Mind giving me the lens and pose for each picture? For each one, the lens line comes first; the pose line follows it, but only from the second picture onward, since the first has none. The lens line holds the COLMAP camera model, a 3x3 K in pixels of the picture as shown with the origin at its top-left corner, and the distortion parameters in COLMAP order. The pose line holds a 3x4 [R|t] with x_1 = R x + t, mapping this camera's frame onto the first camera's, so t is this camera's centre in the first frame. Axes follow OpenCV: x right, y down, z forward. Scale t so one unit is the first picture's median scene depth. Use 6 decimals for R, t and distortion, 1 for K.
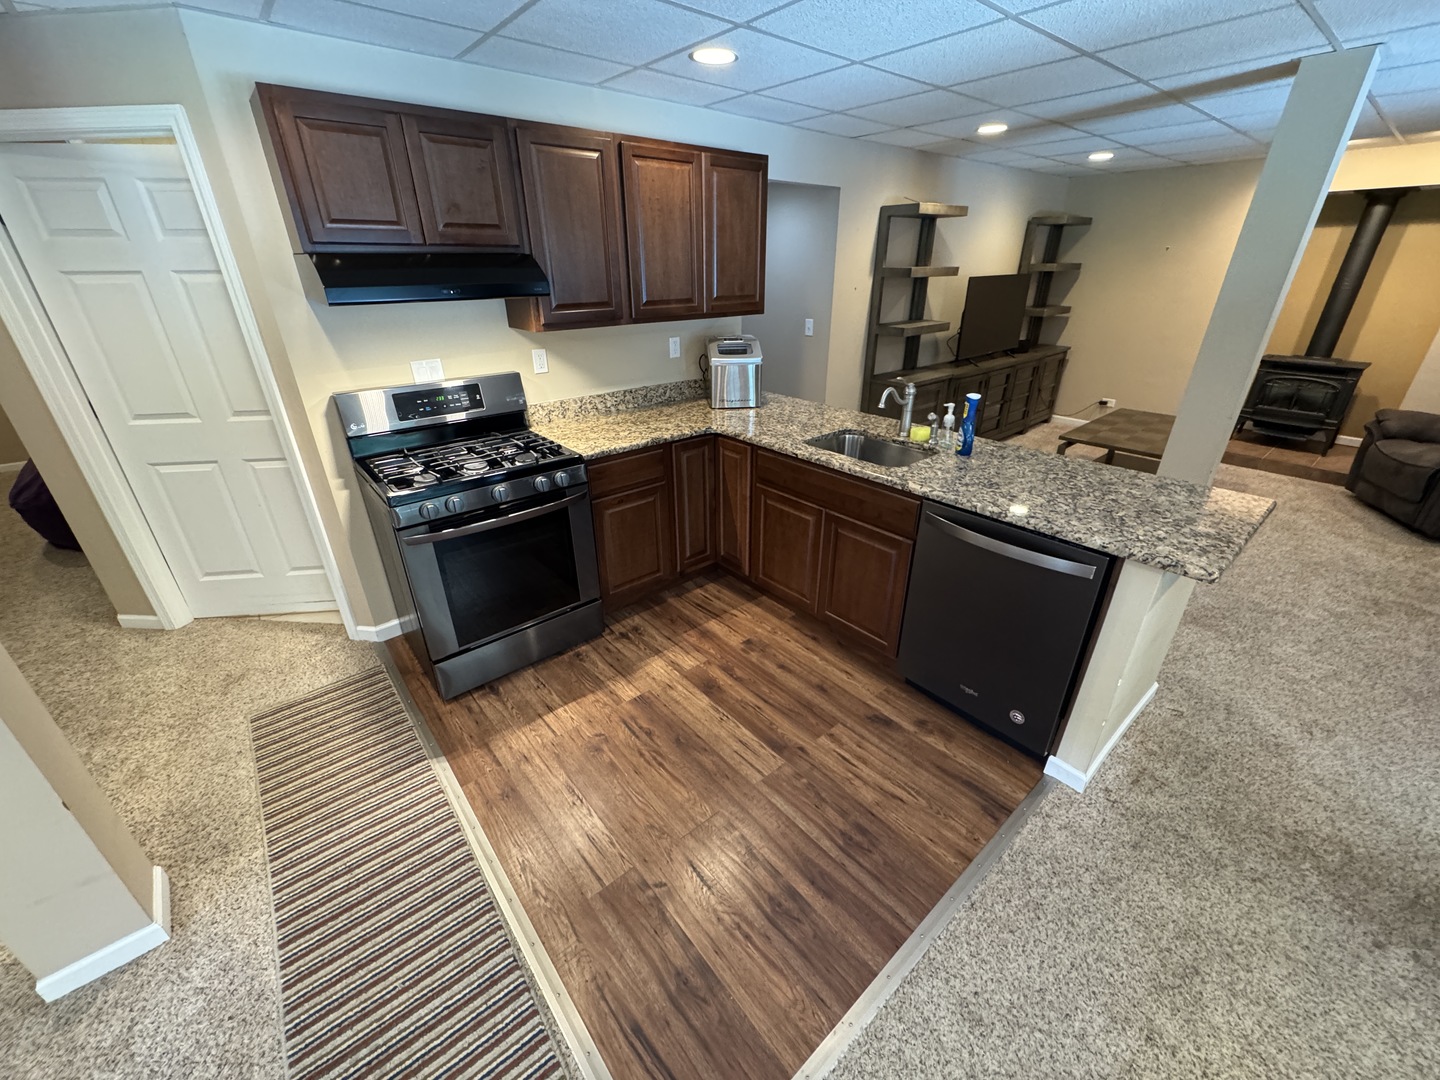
lens RADIAL K [[573.1, 0, 715.7], [0, 573.1, 542.1], [0, 0, 1]] dist [-0.005753, -0.000642]
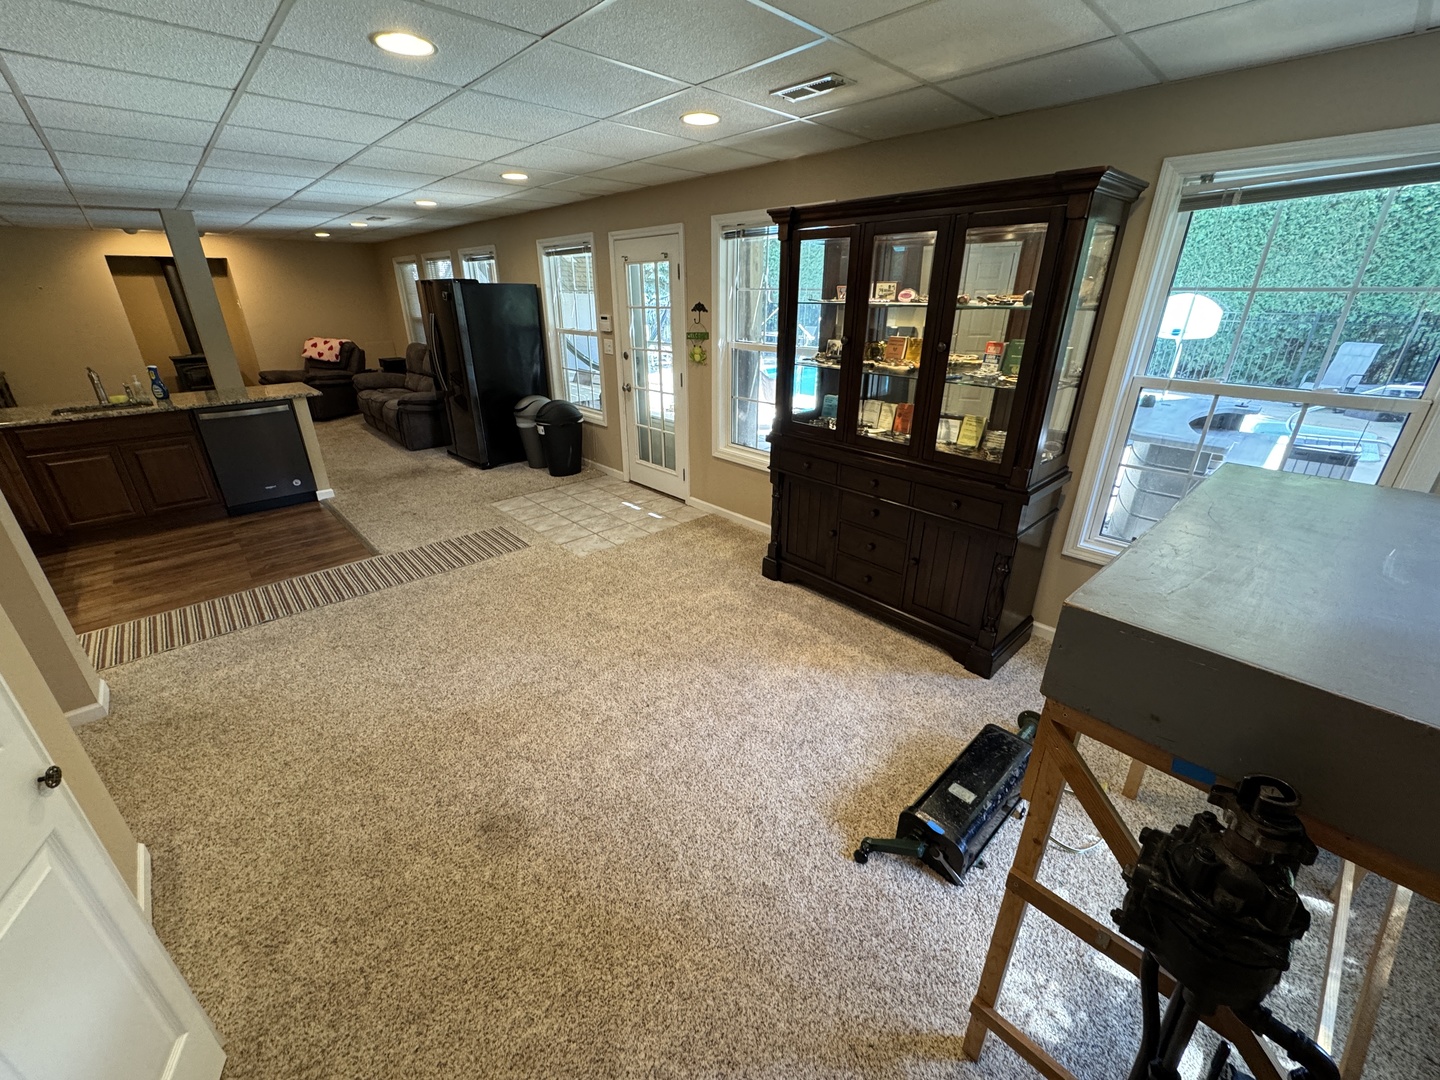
lens RADIAL K [[573.1, 0, 722.6], [0, 573.1, 539.1], [0, 0, 1]] dist [-0.005753, -0.000642]
pose [[-0.065021, -0.386730, 0.919898, -0.997994], [0.436627, 0.817894, 0.374709, 0.201834], [-0.897290, 0.426016, 0.115676, -0.415162]]
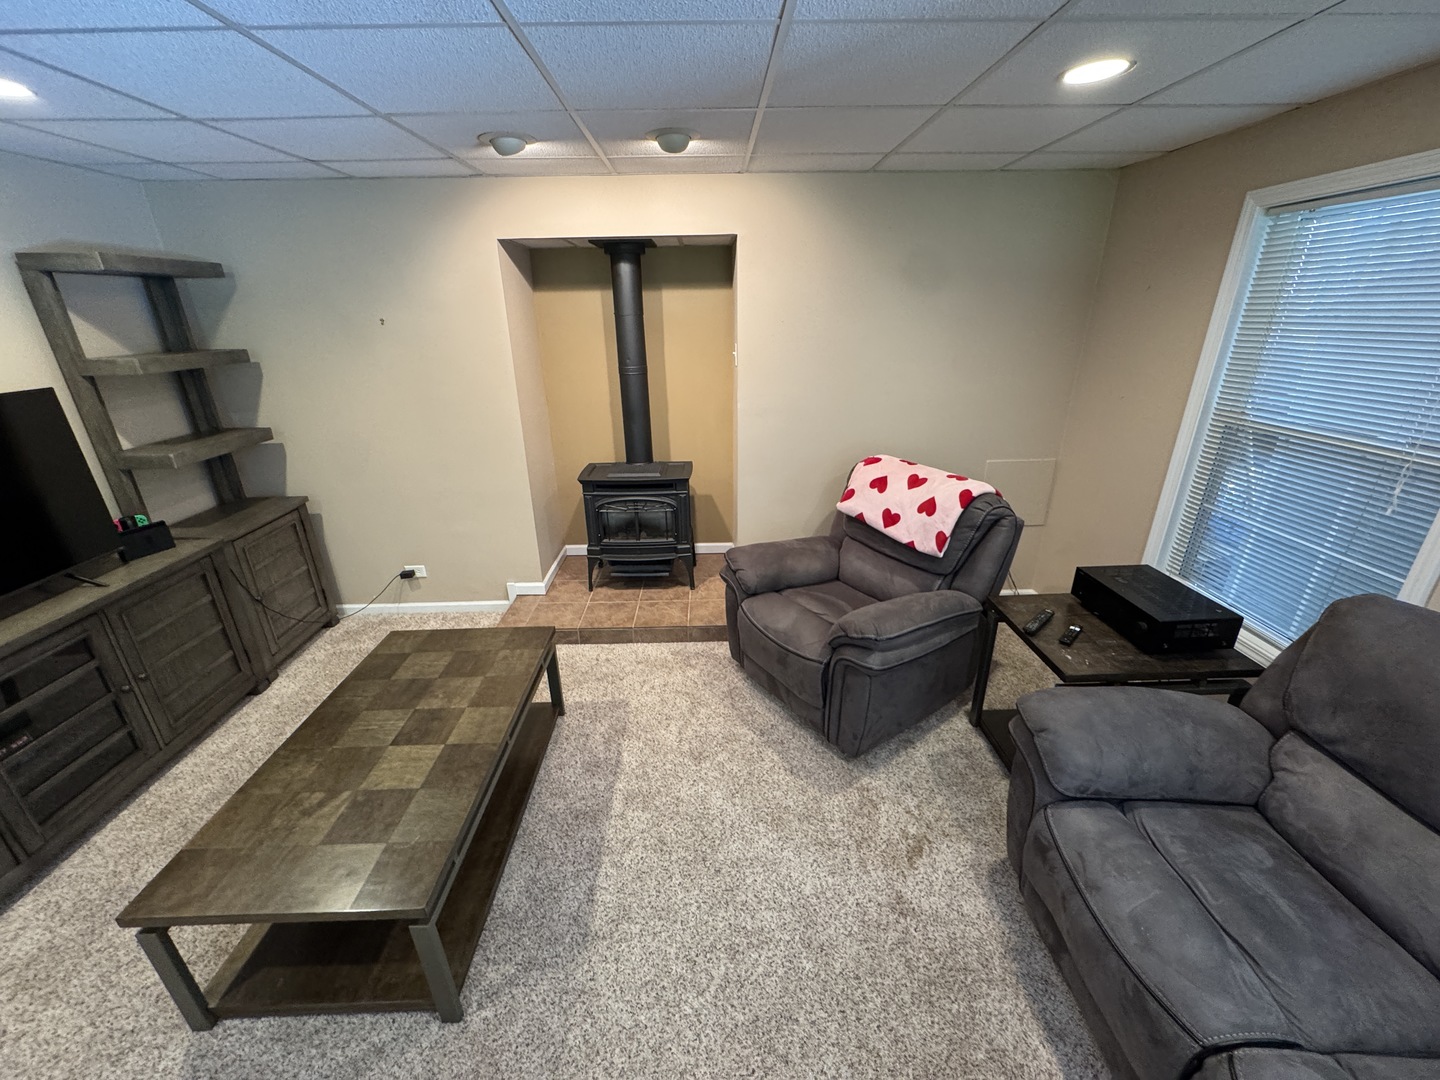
lens RADIAL K [[573.1, 0, 711.3], [0, 573.1, 541.0], [0, 0, 1]] dist [-0.005753, -0.000642]
pose [[0.633550, -0.287923, 0.718132, 0.738179], [0.346483, 0.935486, 0.069393, -0.331082], [-0.691783, 0.204857, 0.692438, 0.591772]]
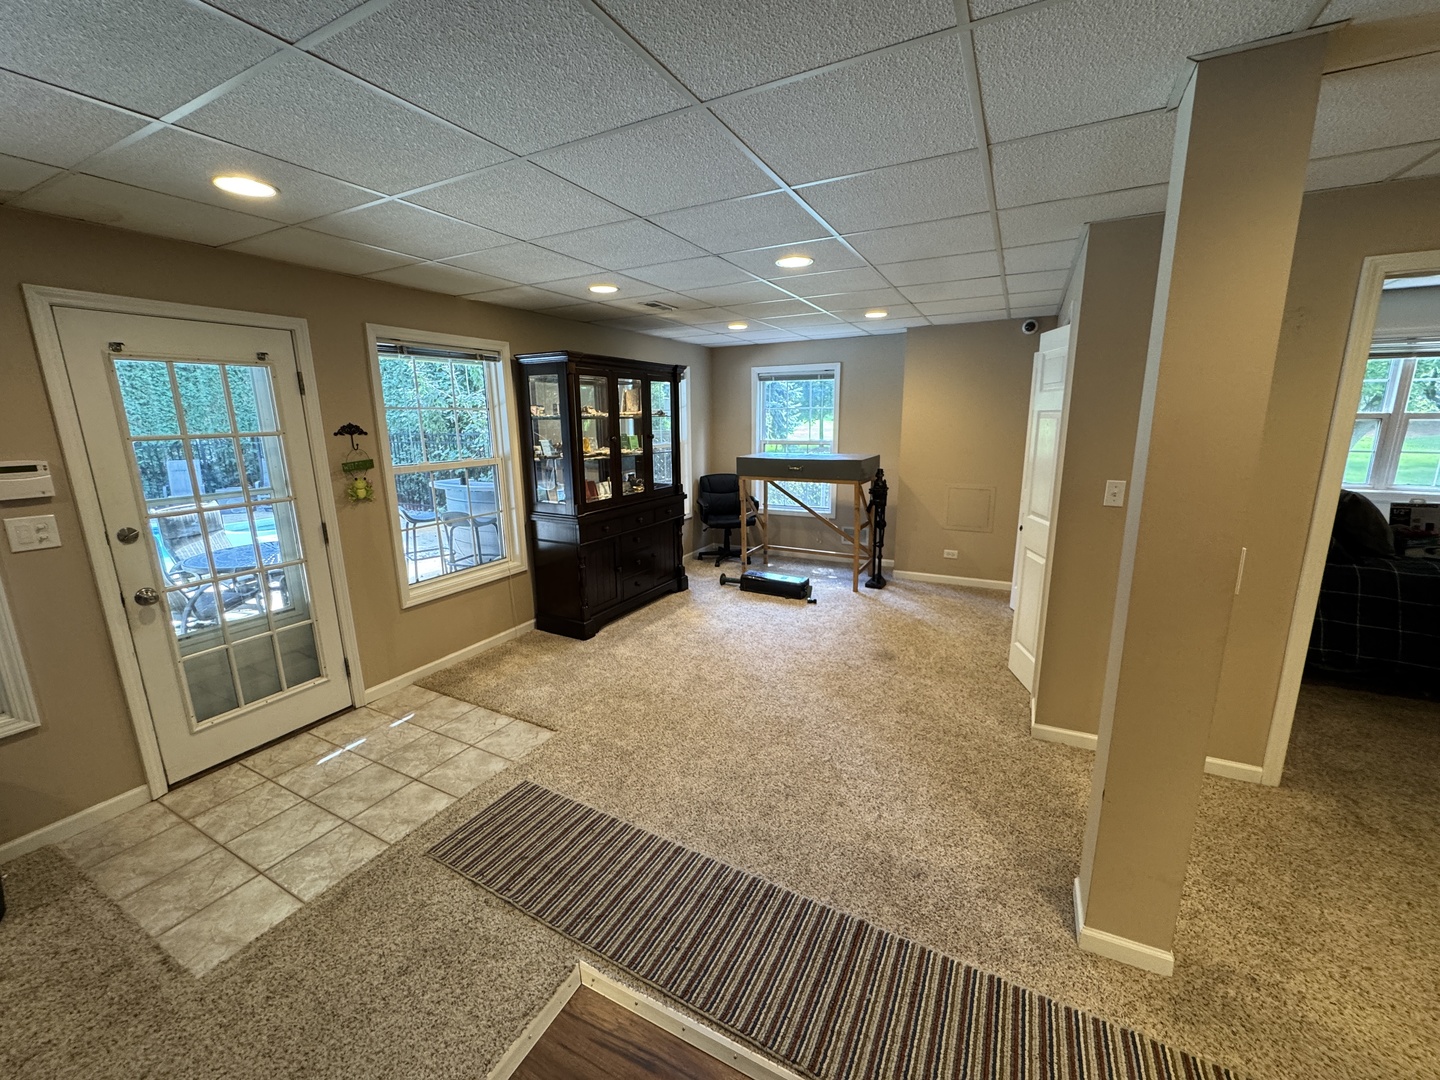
lens RADIAL K [[573.1, 0, 718.2], [0, 573.1, 540.2], [0, 0, 1]] dist [-0.005753, -0.000642]
pose [[-0.921694, 0.102599, -0.374103, 0.015416], [-0.148761, 0.797173, 0.585136, -0.202169], [0.358260, 0.594969, -0.719487, 0.435832]]
